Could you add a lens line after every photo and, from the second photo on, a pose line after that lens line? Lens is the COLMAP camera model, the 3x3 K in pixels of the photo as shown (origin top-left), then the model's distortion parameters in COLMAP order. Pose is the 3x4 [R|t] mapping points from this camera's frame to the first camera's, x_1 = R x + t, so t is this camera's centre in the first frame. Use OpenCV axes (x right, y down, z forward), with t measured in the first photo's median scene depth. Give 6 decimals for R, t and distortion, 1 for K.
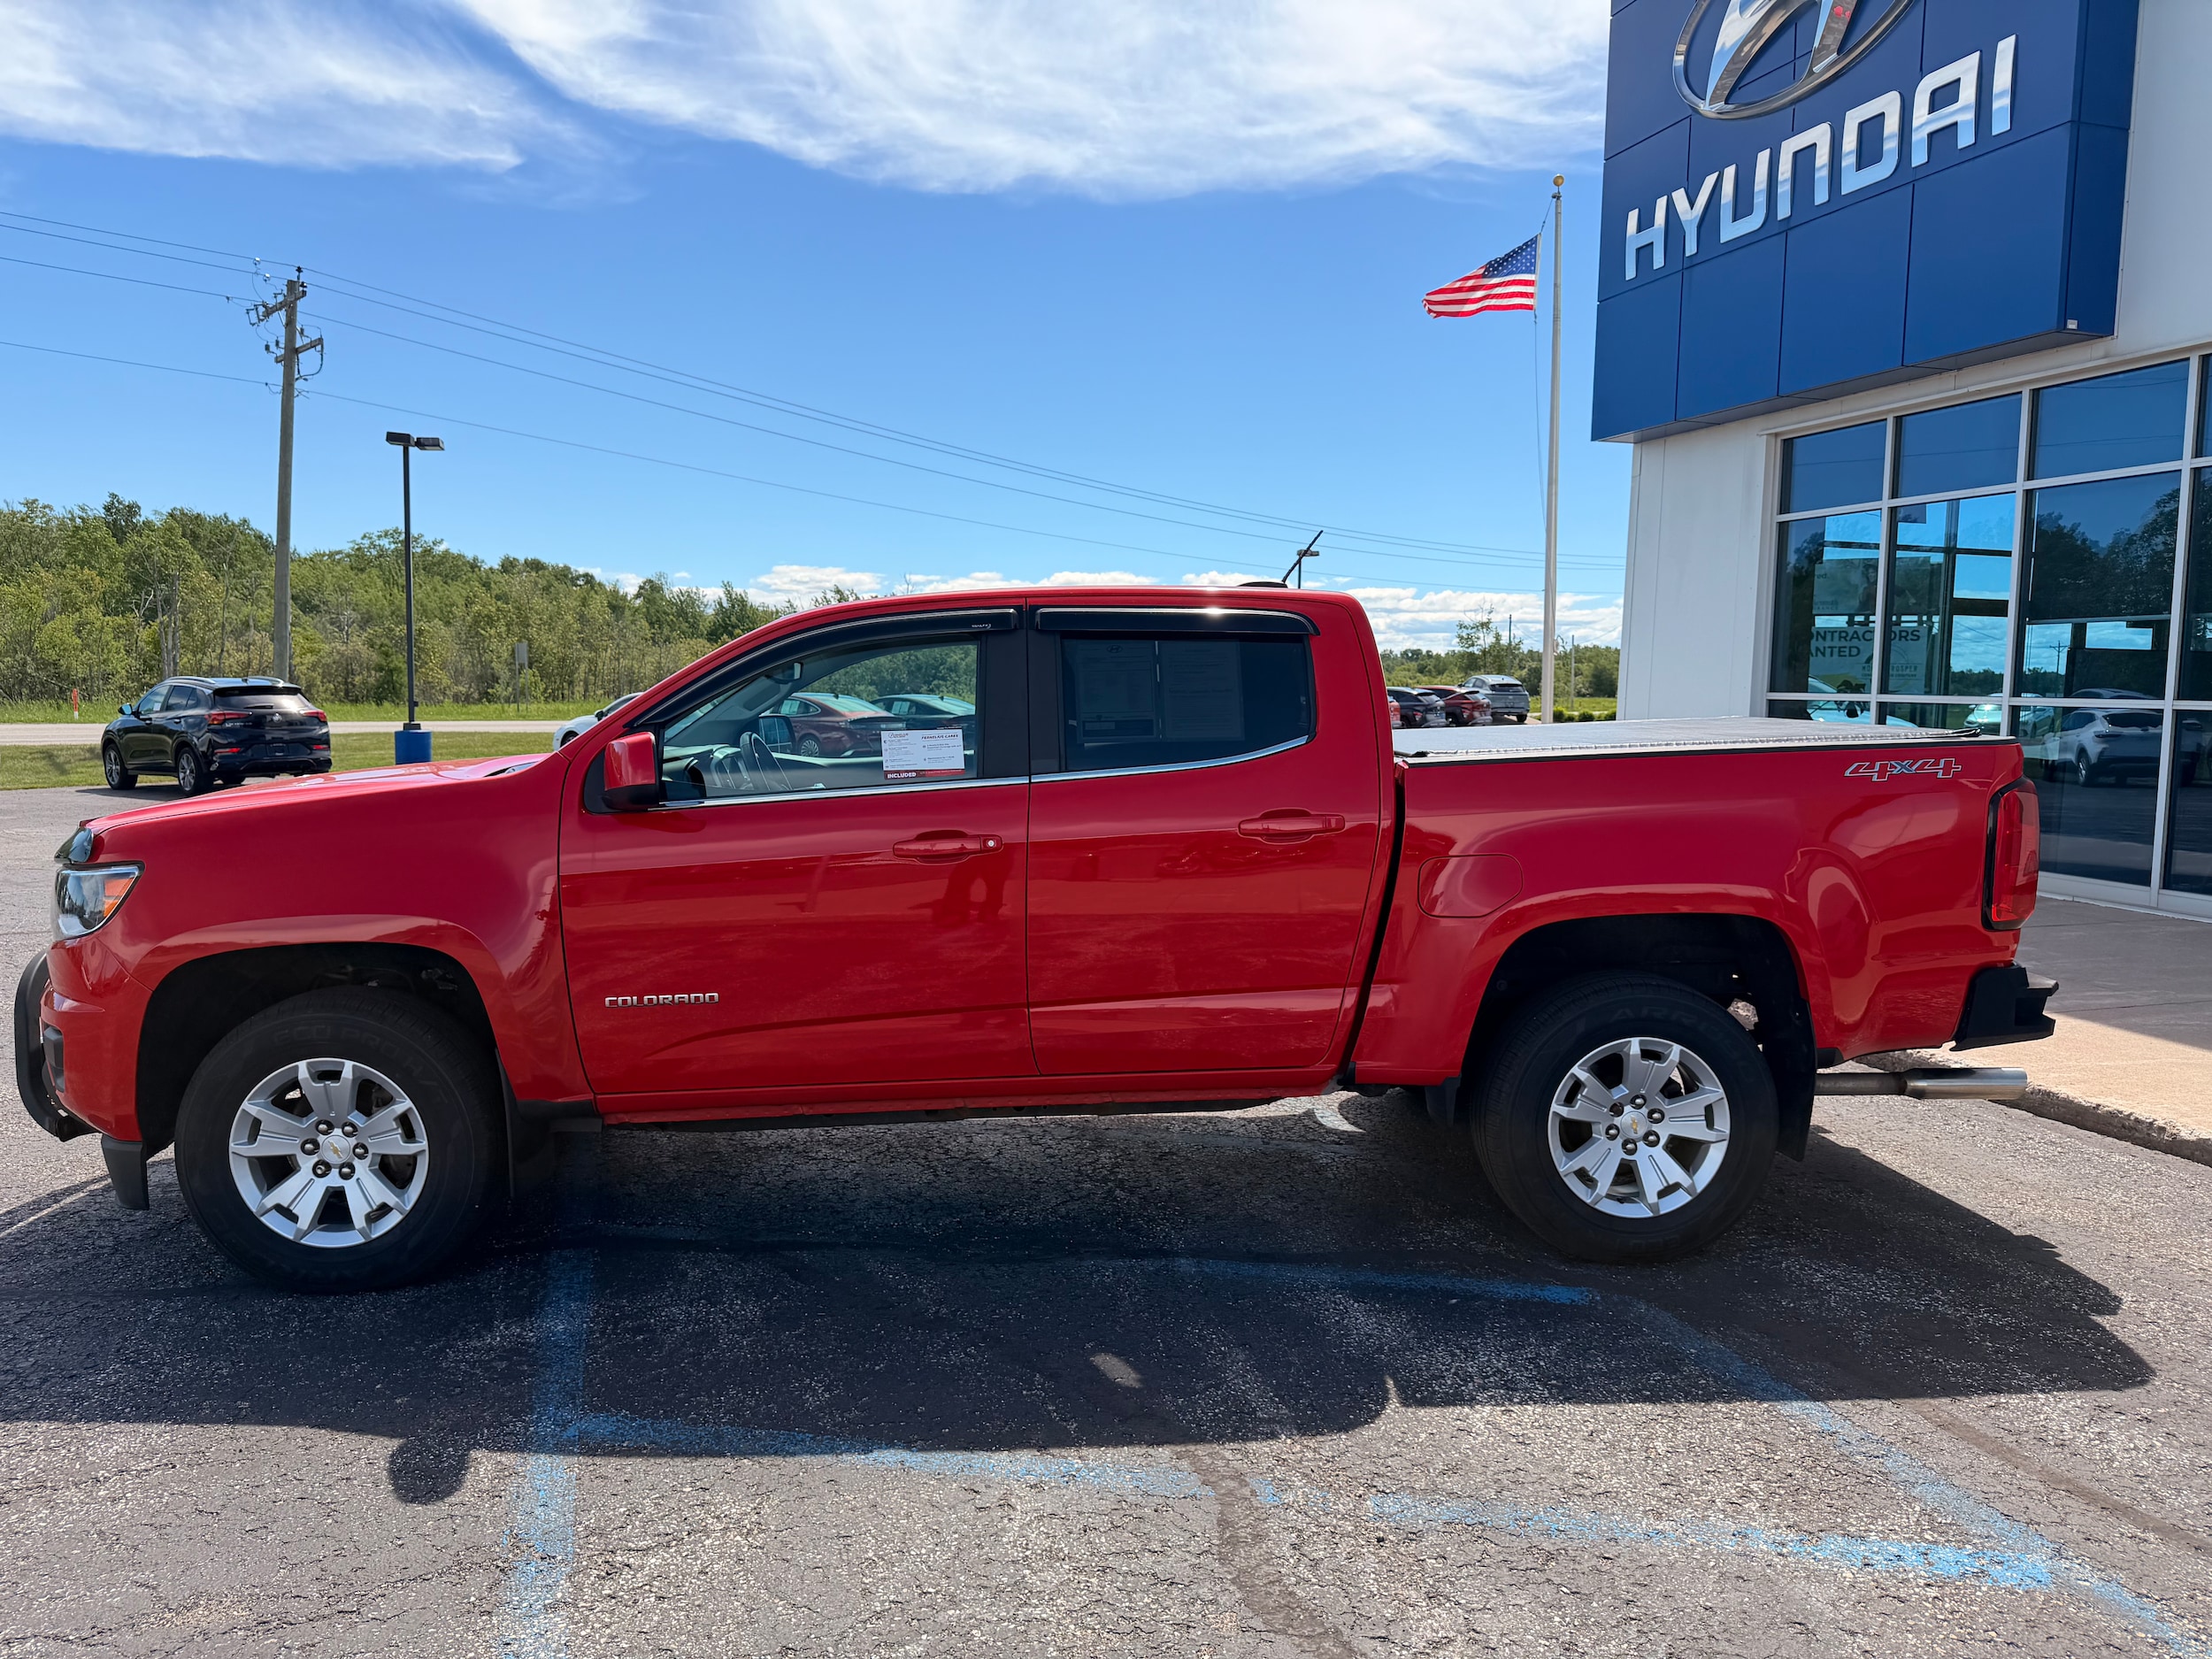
lens RADIAL K [[1579.3, 0, 1101.9], [0, 1579.3, 825.8], [0, 0, 1]] dist [-0.005440, -0.004127]
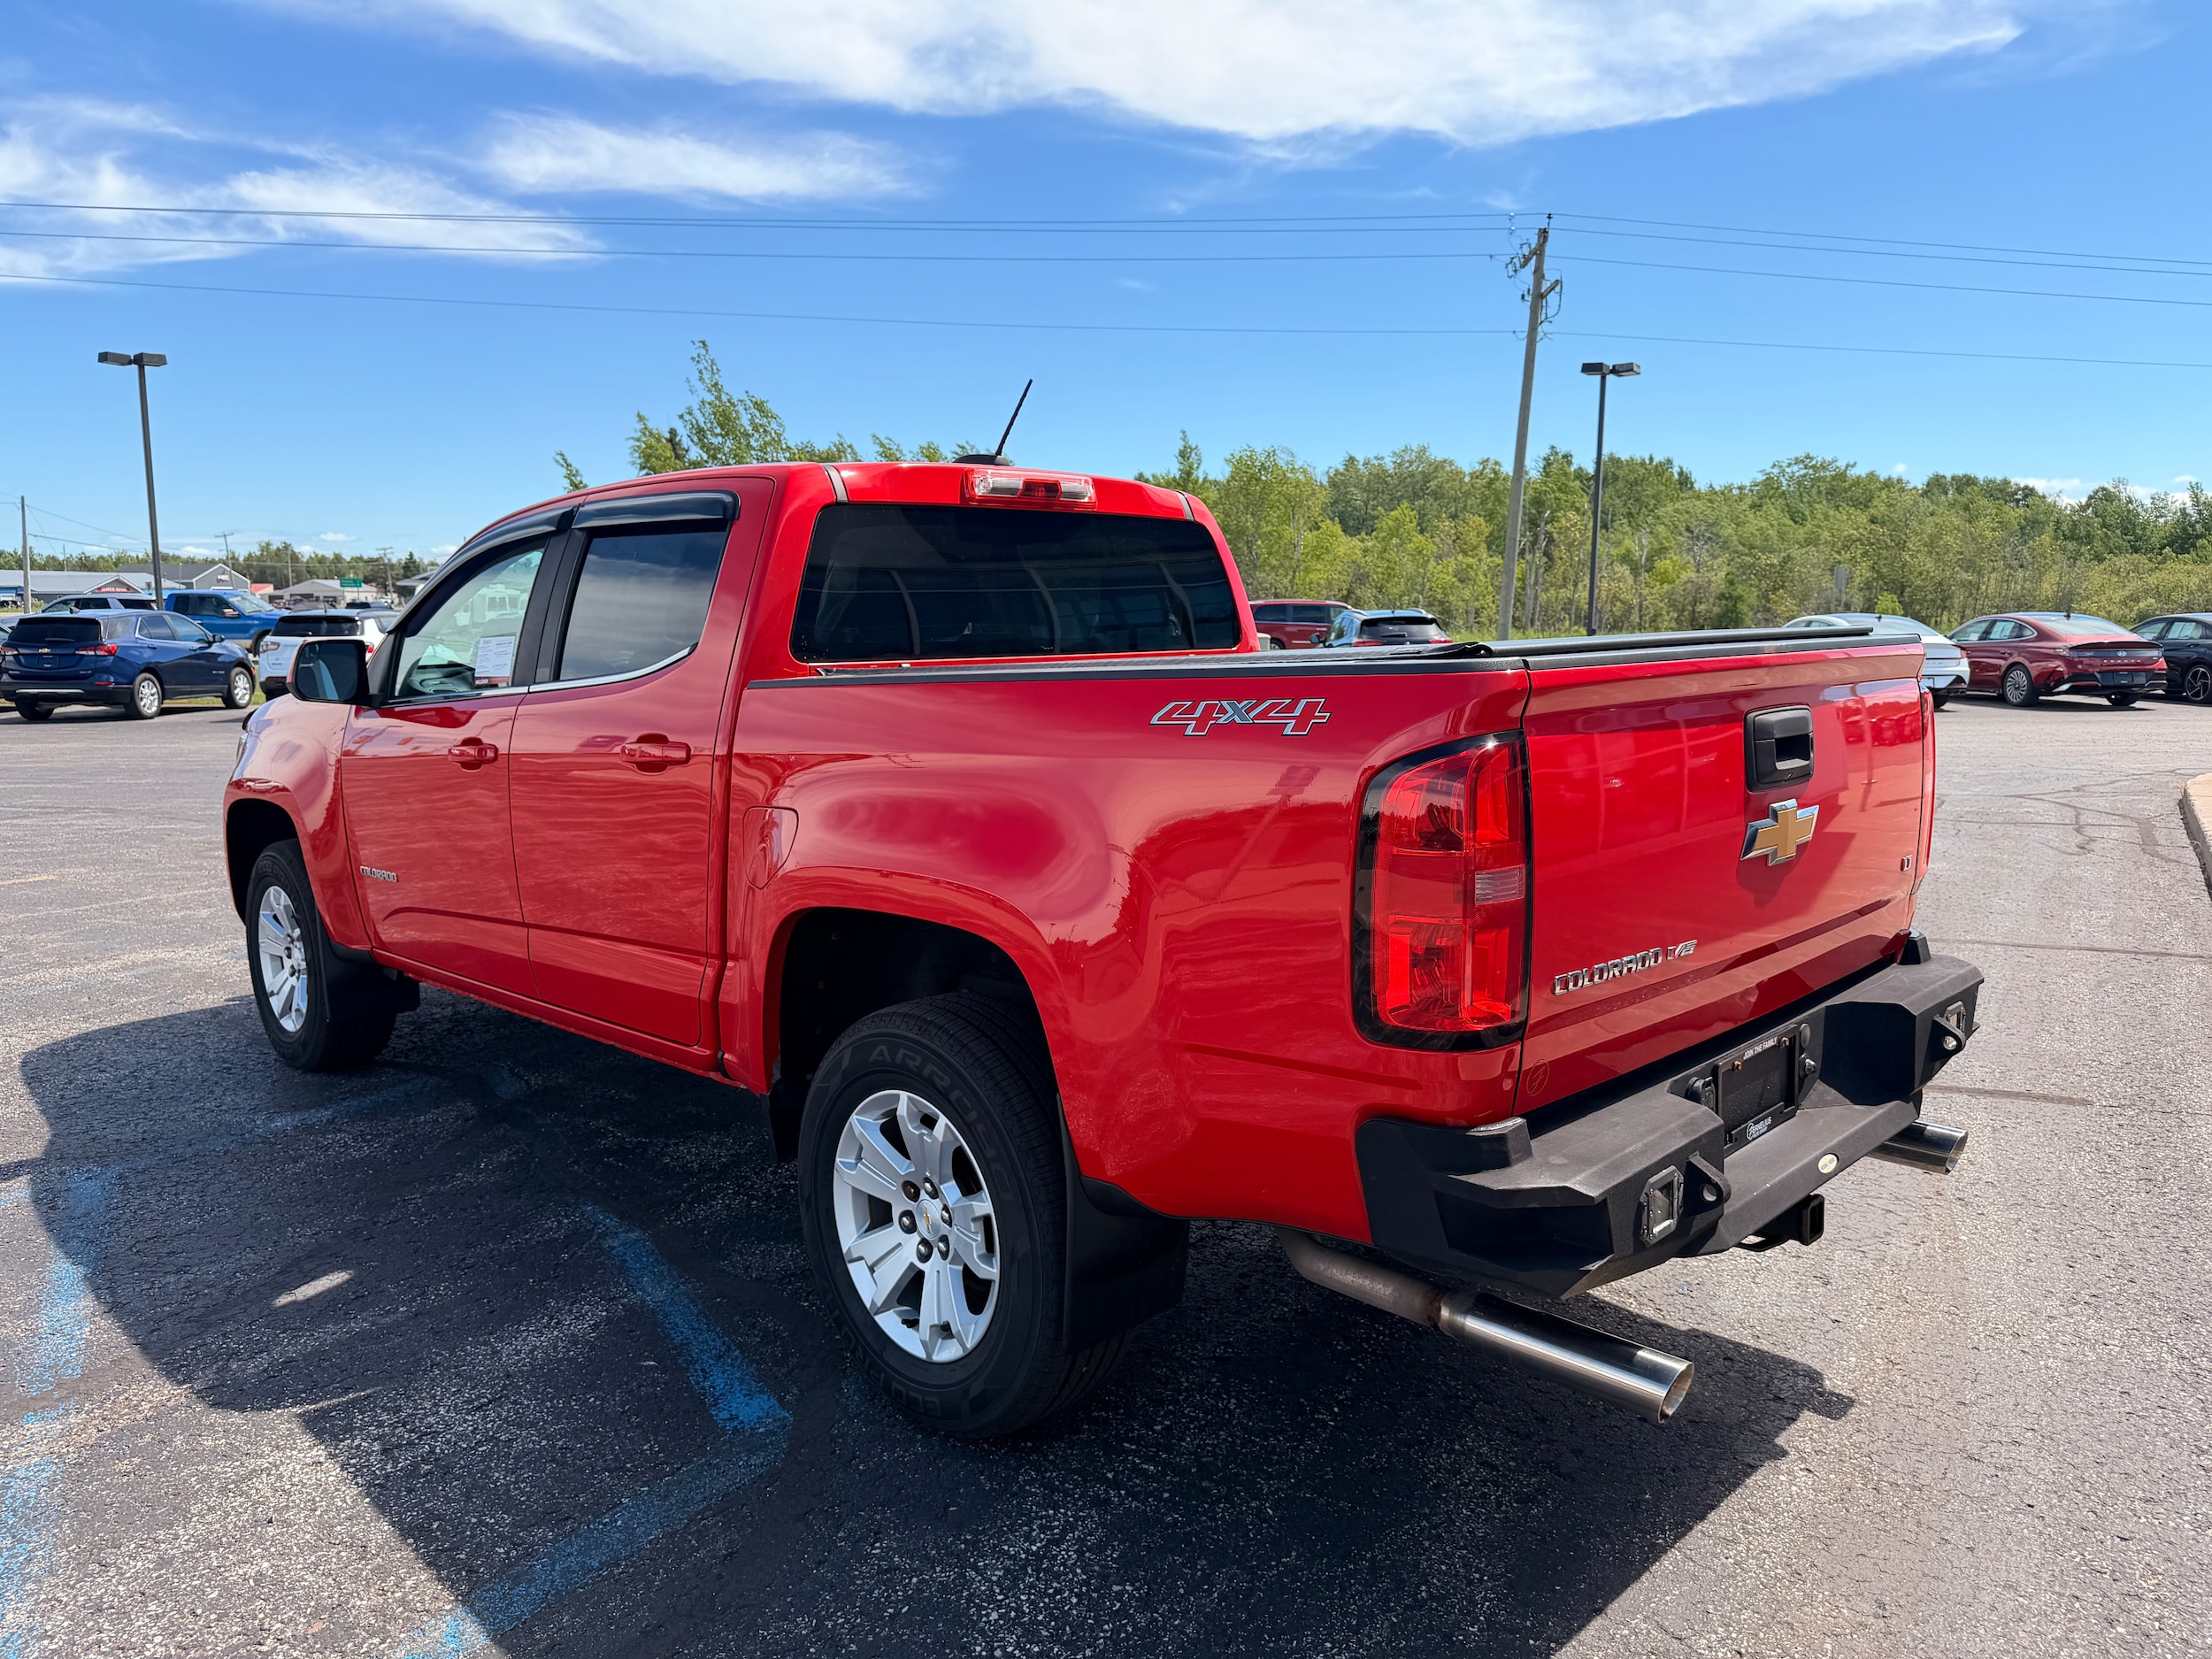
lens RADIAL K [[1579.3, 0, 1101.9], [0, 1579.3, 825.8], [0, 0, 1]] dist [-0.005440, -0.004127]
pose [[0.652131, 0.087091, -0.753087, 0.123199], [-0.053685, 0.996191, 0.068717, -0.004600], [0.756203, -0.004383, 0.654323, 0.084966]]
